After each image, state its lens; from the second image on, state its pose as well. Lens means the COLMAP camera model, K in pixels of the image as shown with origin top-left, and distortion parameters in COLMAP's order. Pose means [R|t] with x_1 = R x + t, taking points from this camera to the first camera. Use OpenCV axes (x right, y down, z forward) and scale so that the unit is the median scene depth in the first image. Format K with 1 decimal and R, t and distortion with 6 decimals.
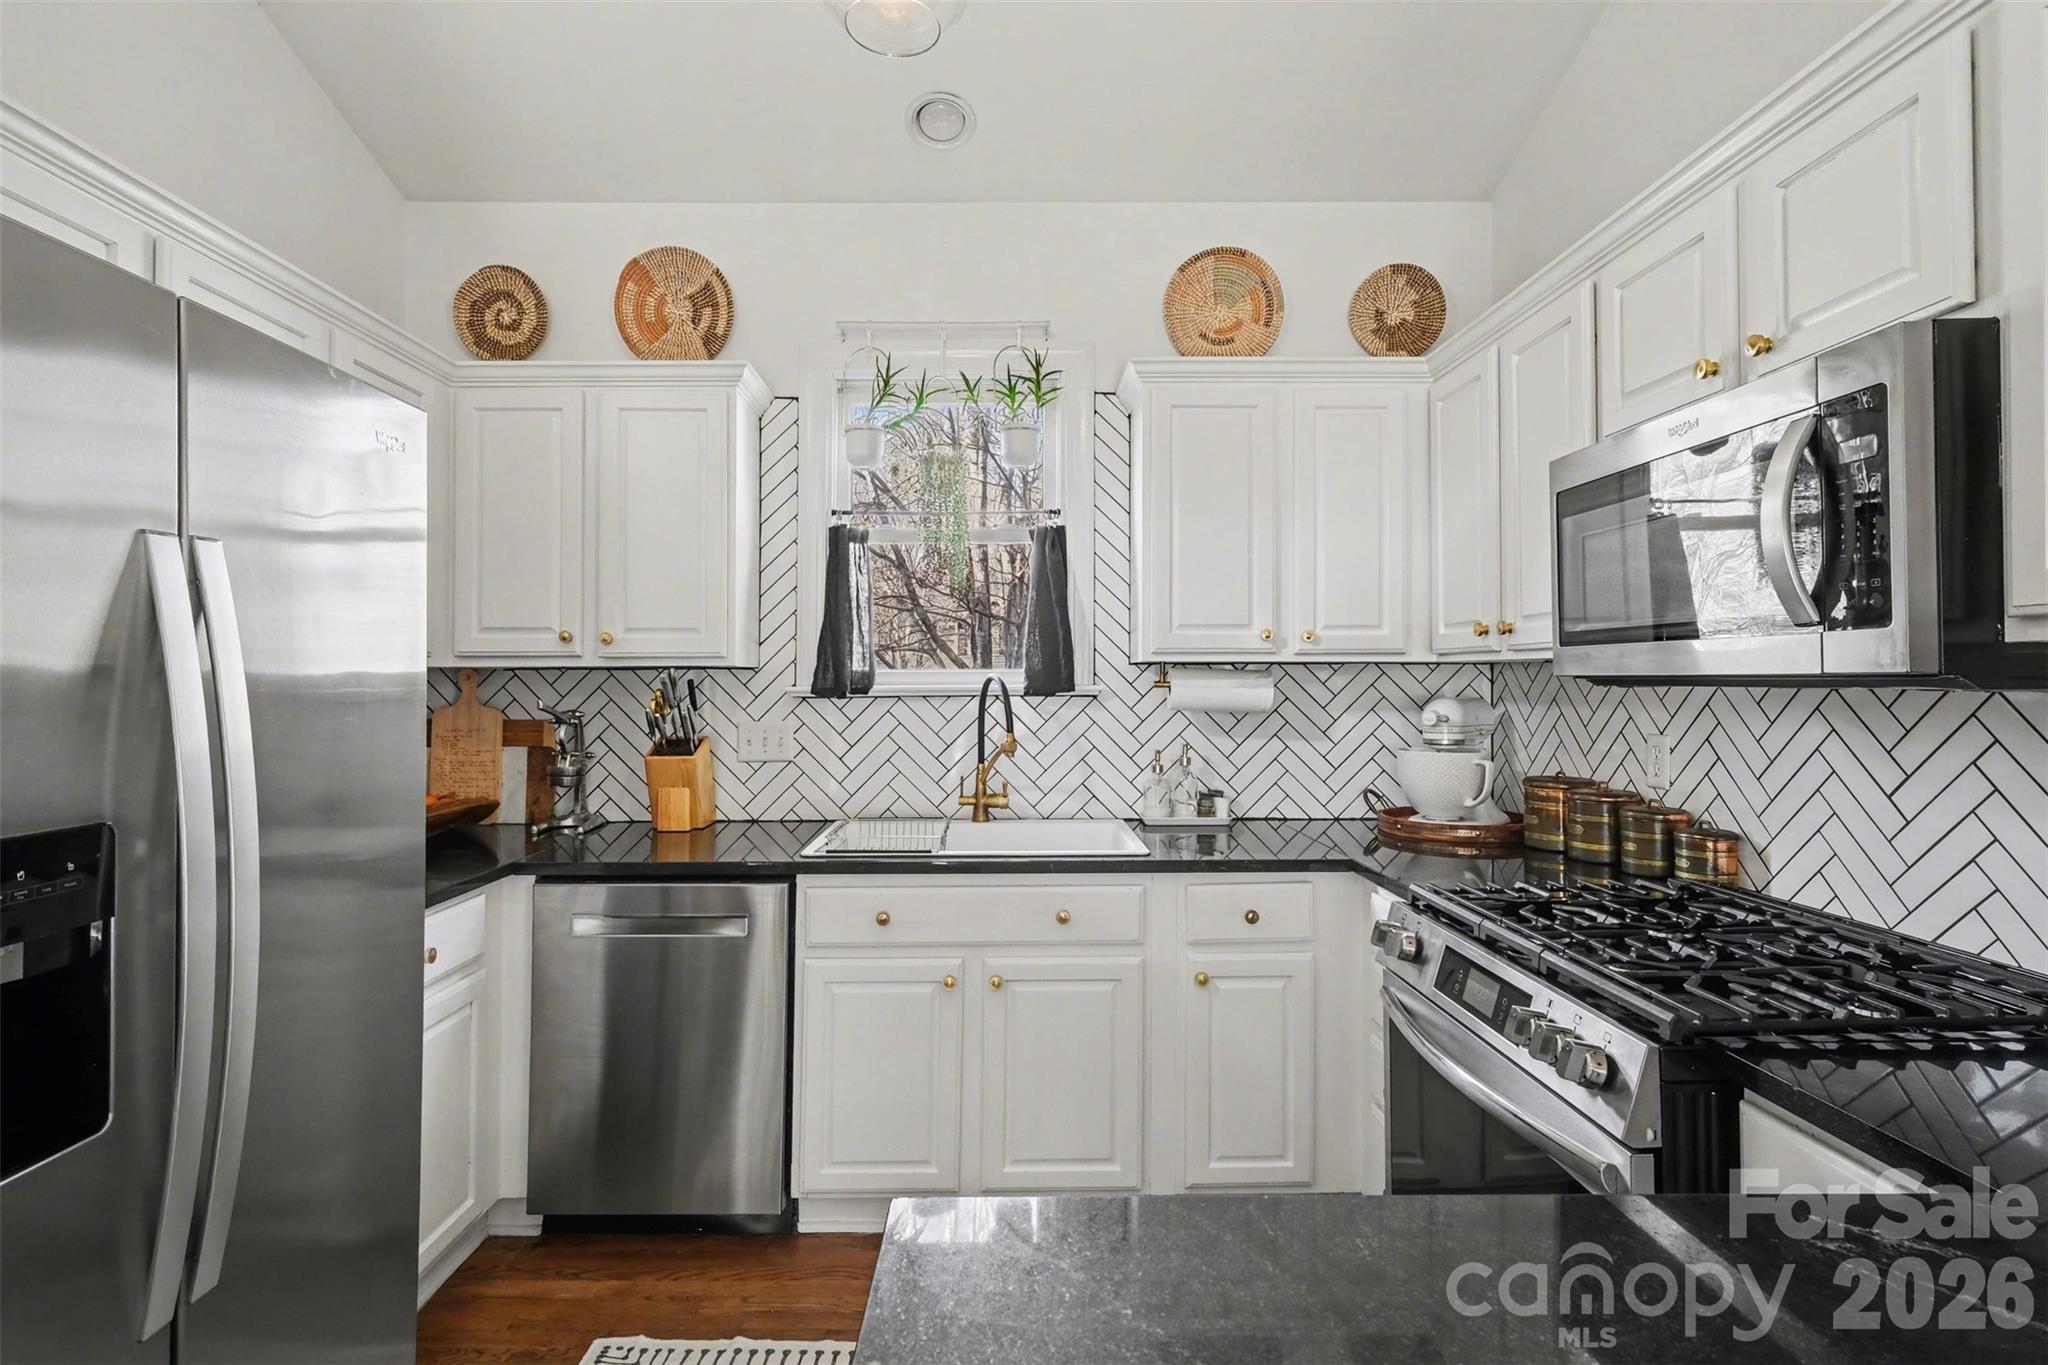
lens RADIAL K [[1002.9, 0, 1004.7], [0, 1002.9, 698.0], [0, 0, 1]] dist [-0.004482, 0.001111]
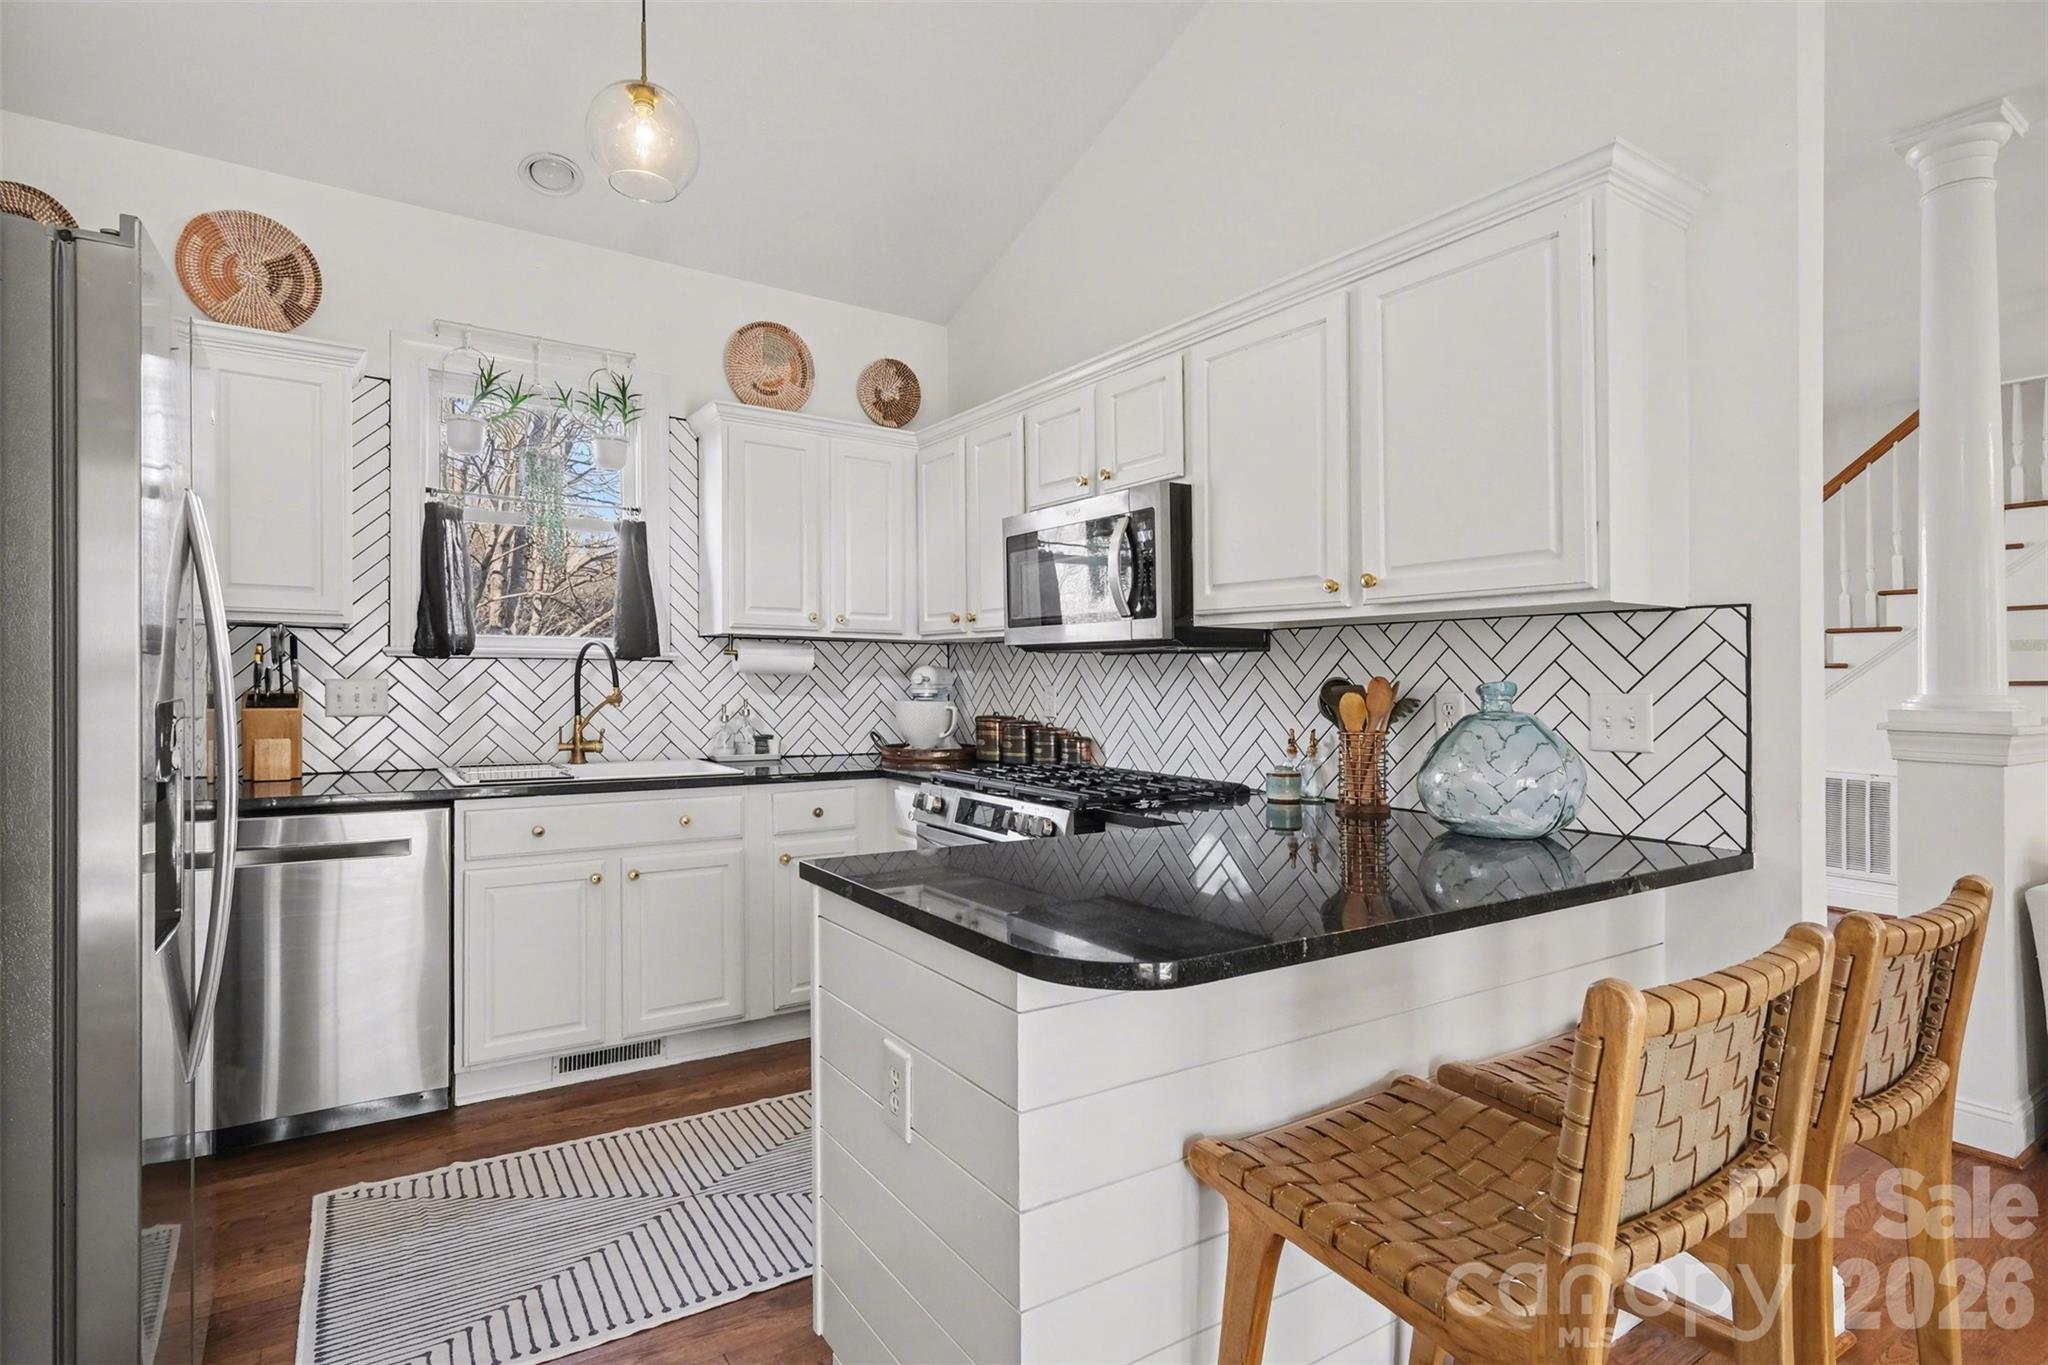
lens RADIAL K [[1023.4, 0, 1026.5], [0, 1023.4, 679.6], [0, 0, 1]] dist [0.005974, -0.002783]
pose [[0.825786, 0.007850, 0.563928, -0.270049], [0.002139, 0.999852, -0.017051, 0.044780], [-0.563979, 0.015286, 0.825648, -0.304159]]
